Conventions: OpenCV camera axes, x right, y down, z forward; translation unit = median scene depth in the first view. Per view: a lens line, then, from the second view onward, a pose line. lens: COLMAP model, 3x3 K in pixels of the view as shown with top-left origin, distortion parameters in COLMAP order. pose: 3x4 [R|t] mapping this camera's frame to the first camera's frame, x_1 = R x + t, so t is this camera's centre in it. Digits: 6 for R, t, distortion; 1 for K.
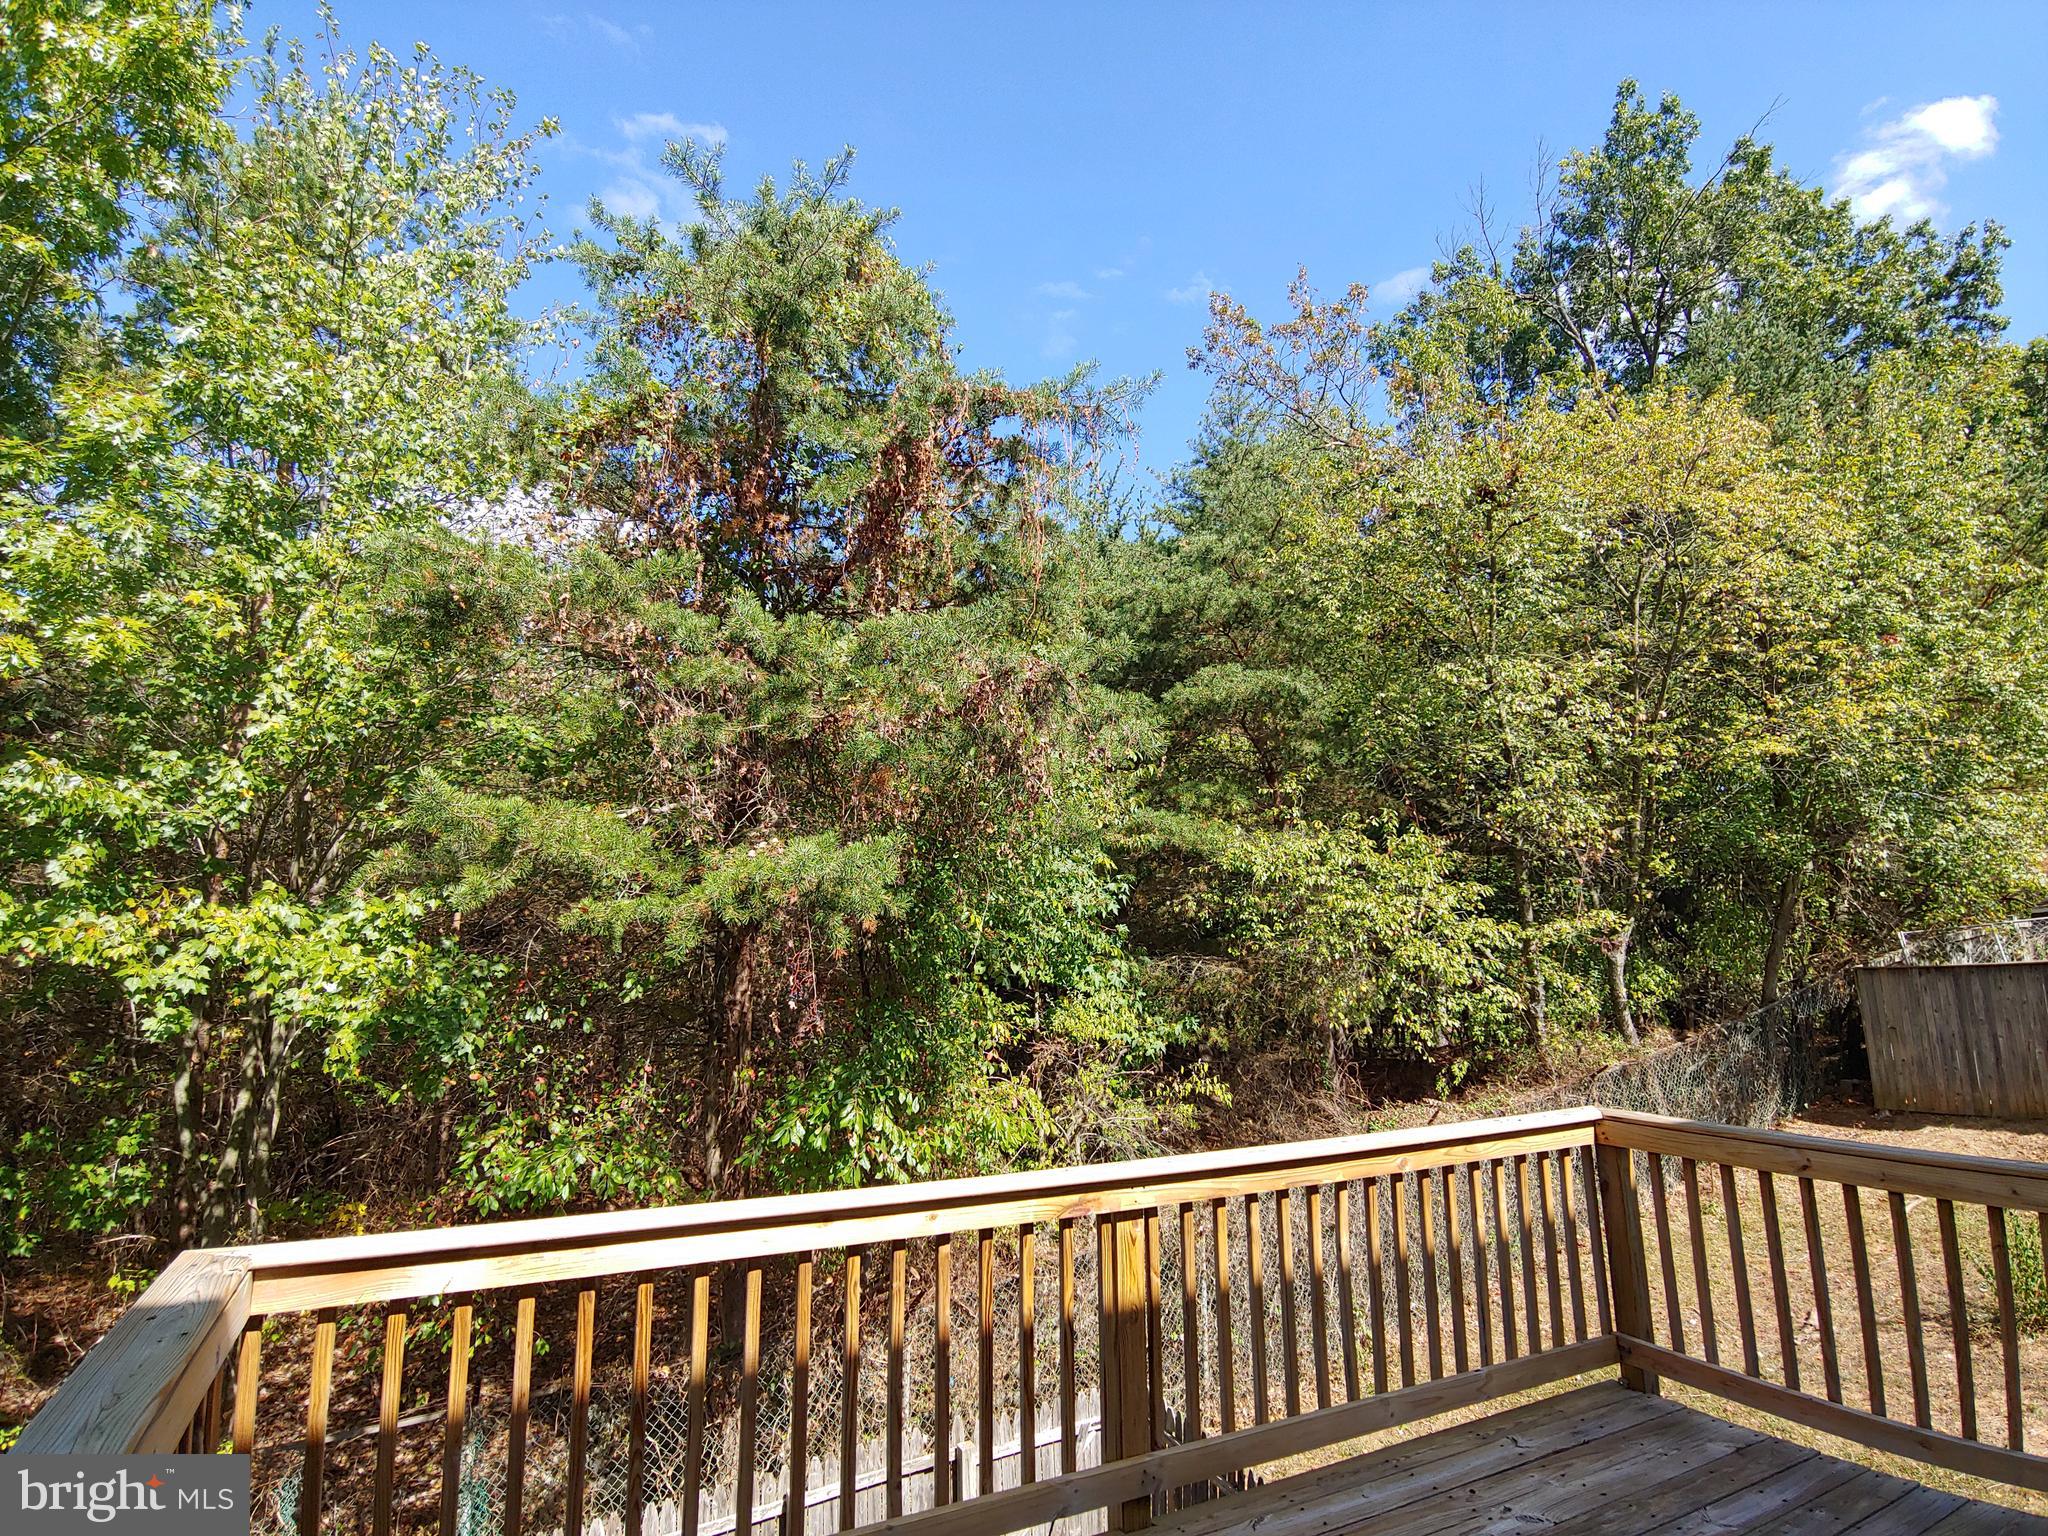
lens RADIAL K [[1031.9, 0, 1024.0], [0, 1031.9, 768.0], [0, 0, 1]] dist [-0.015504, 0.001092]
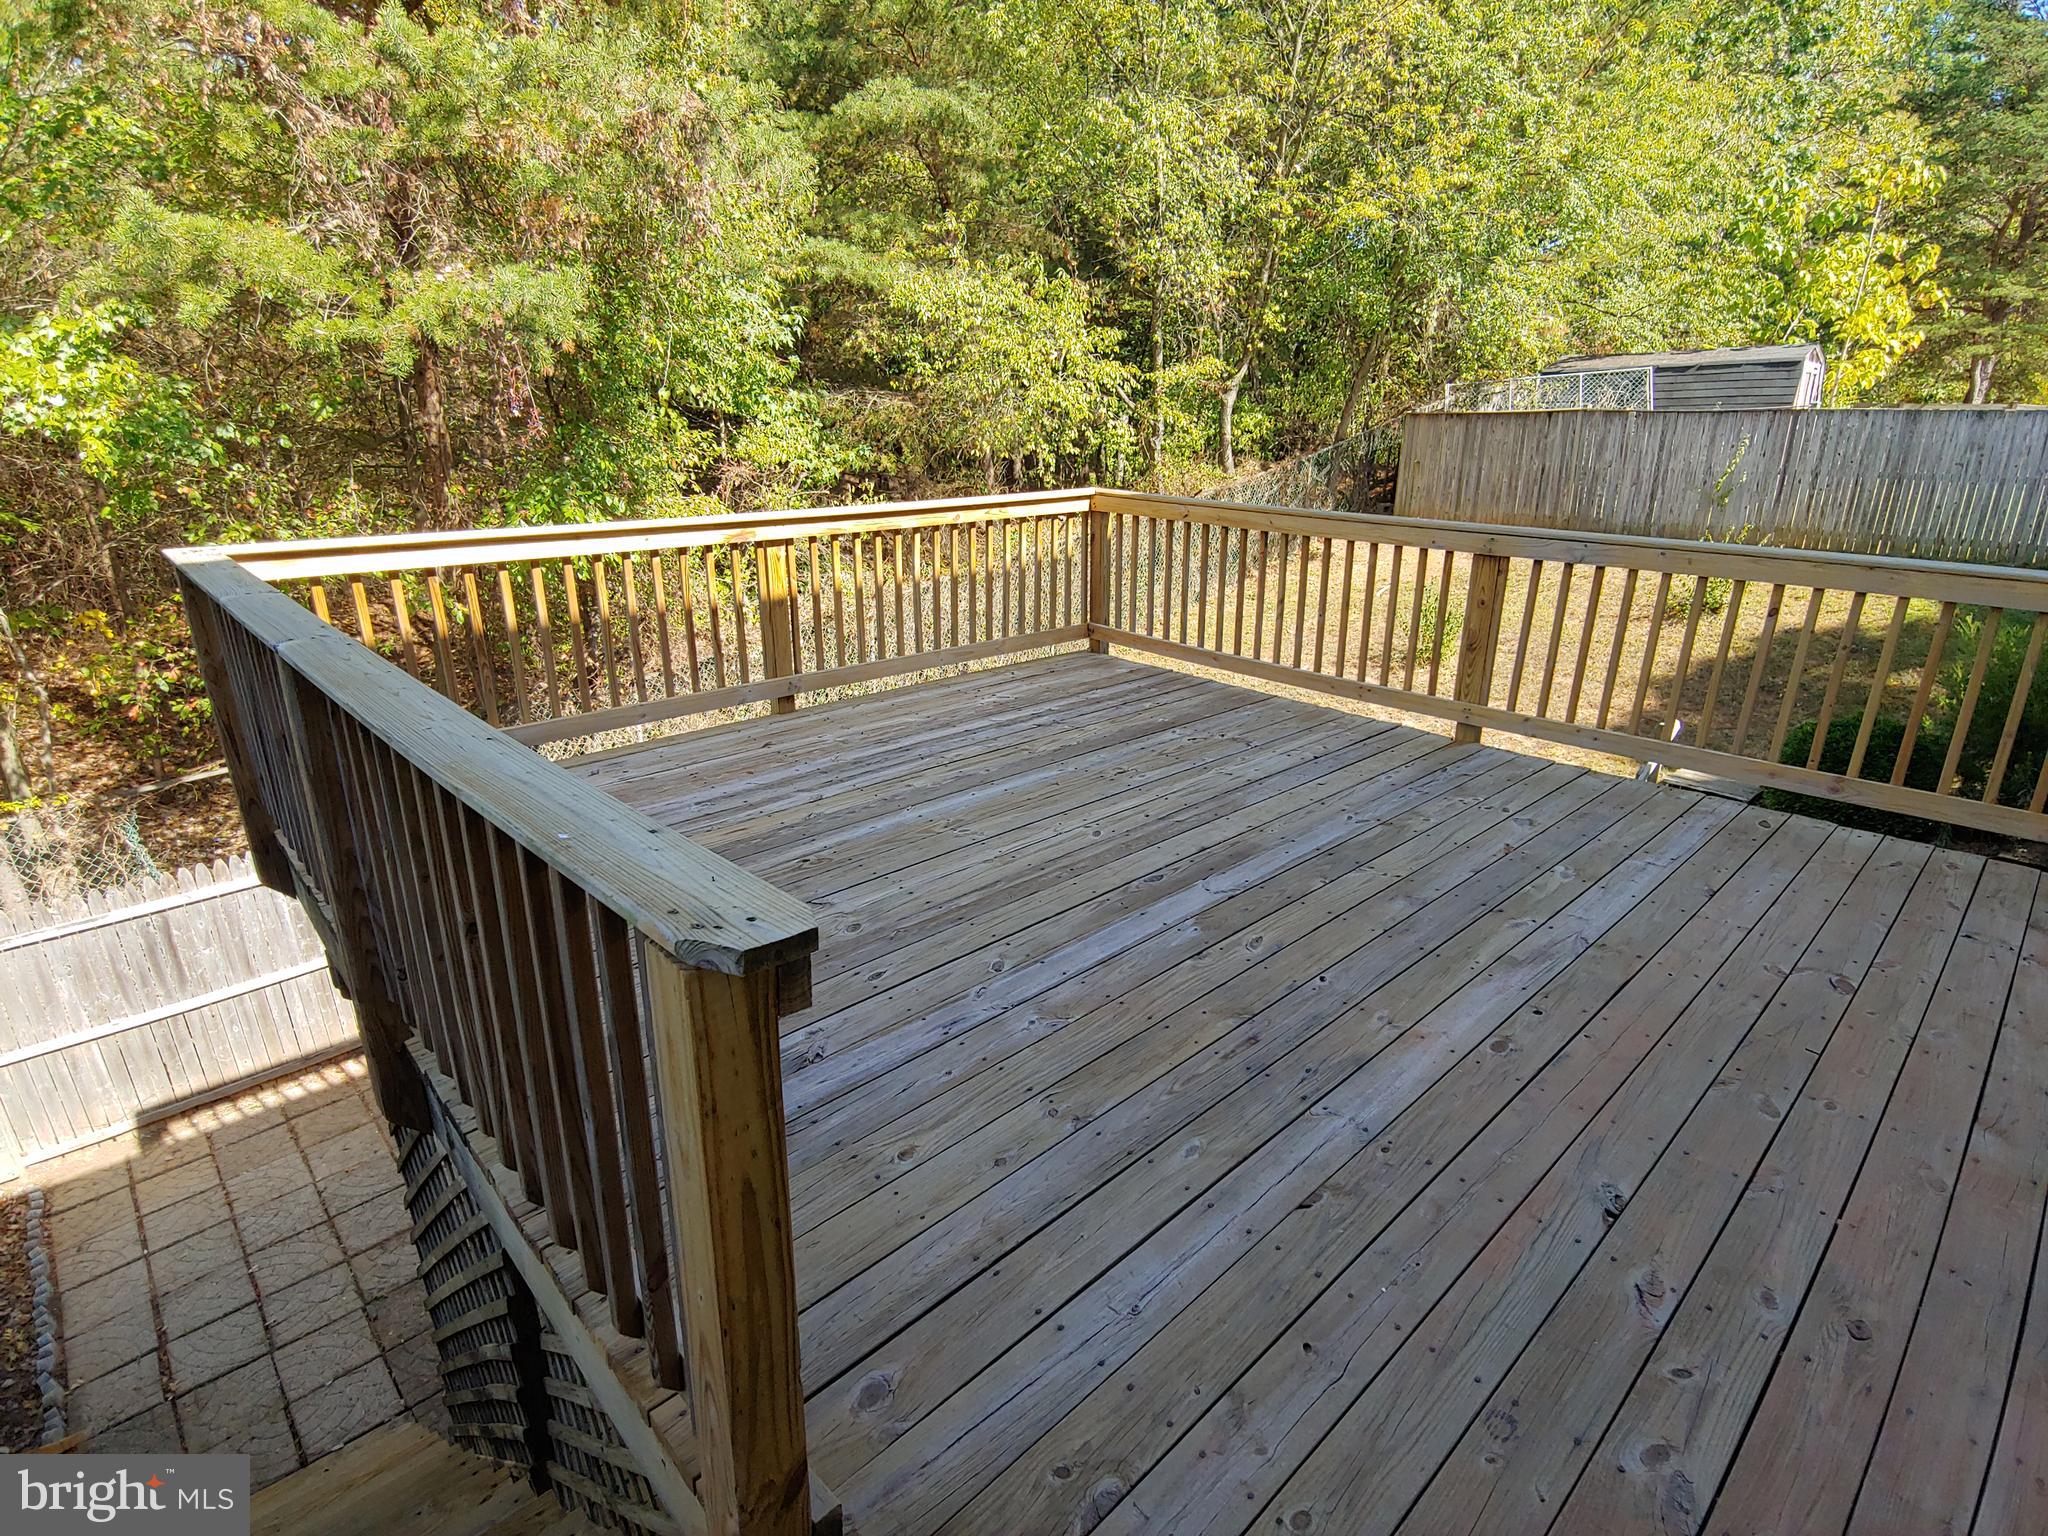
lens RADIAL K [[1031.9, 0, 1024.0], [0, 1031.9, 768.0], [0, 0, 1]] dist [-0.015504, 0.001092]
pose [[0.961356, -0.076736, 0.264399, 0.005758], [-0.066460, 0.867283, 0.493358, -0.022441], [-0.267168, -0.491865, 0.828668, -0.173505]]
